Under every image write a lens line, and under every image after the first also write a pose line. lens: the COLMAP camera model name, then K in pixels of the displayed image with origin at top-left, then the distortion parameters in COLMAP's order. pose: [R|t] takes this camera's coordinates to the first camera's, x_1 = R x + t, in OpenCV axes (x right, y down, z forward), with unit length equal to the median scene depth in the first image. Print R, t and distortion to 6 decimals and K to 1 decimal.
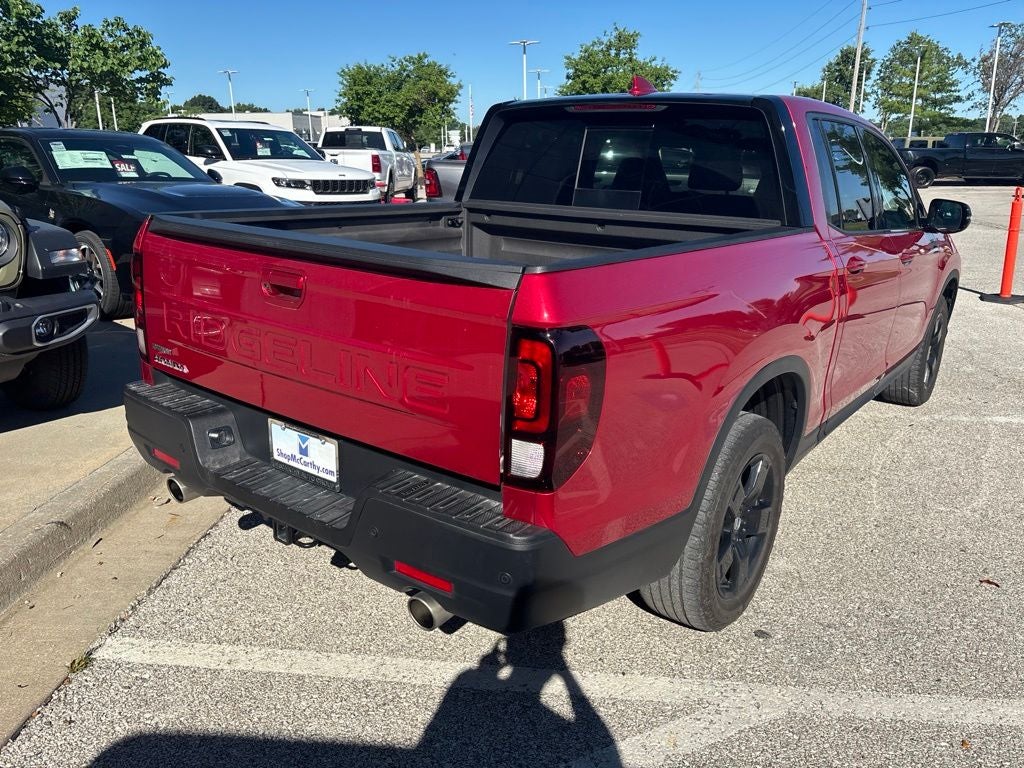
lens RADIAL K [[777.9, 0, 510.2], [0, 777.9, 373.9], [0, 0, 1]] dist [0.044531, -0.054908]
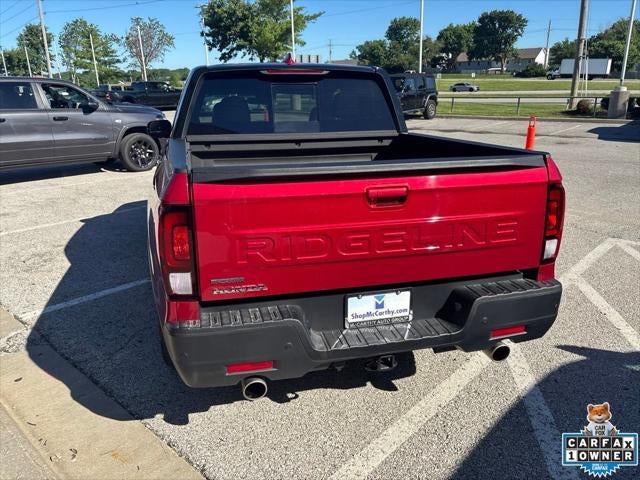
lens RADIAL K [[484.2, 0, 318.8], [0, 484.2, 234.5], [0, 0, 1]] dist [0.054913, -0.062731]
pose [[0.613762, -0.243636, 0.750958, -0.223269], [0.238857, 0.963919, 0.117509, -0.037783], [-0.752492, 0.107249, 0.649811, 0.105352]]
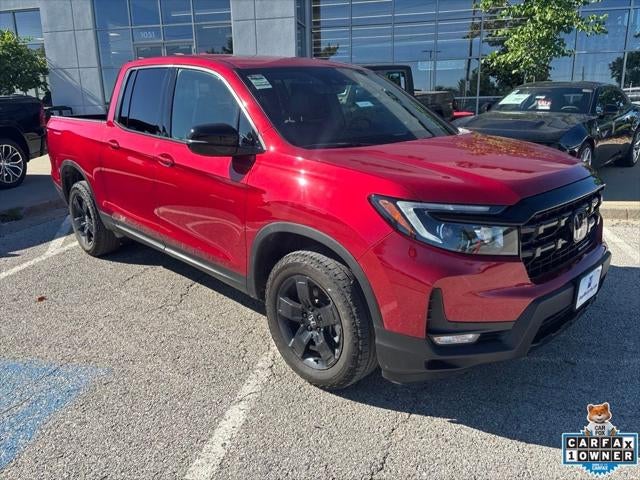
lens RADIAL K [[486.2, 0, 318.9], [0, 486.2, 233.7], [0, 0, 1]] dist [0.044531, -0.054908]
pose [[-0.148383, 0.249454, -0.956951, 0.492825], [-0.259927, 0.923803, 0.281116, -0.127248], [0.954160, 0.290450, -0.072237, 0.507510]]
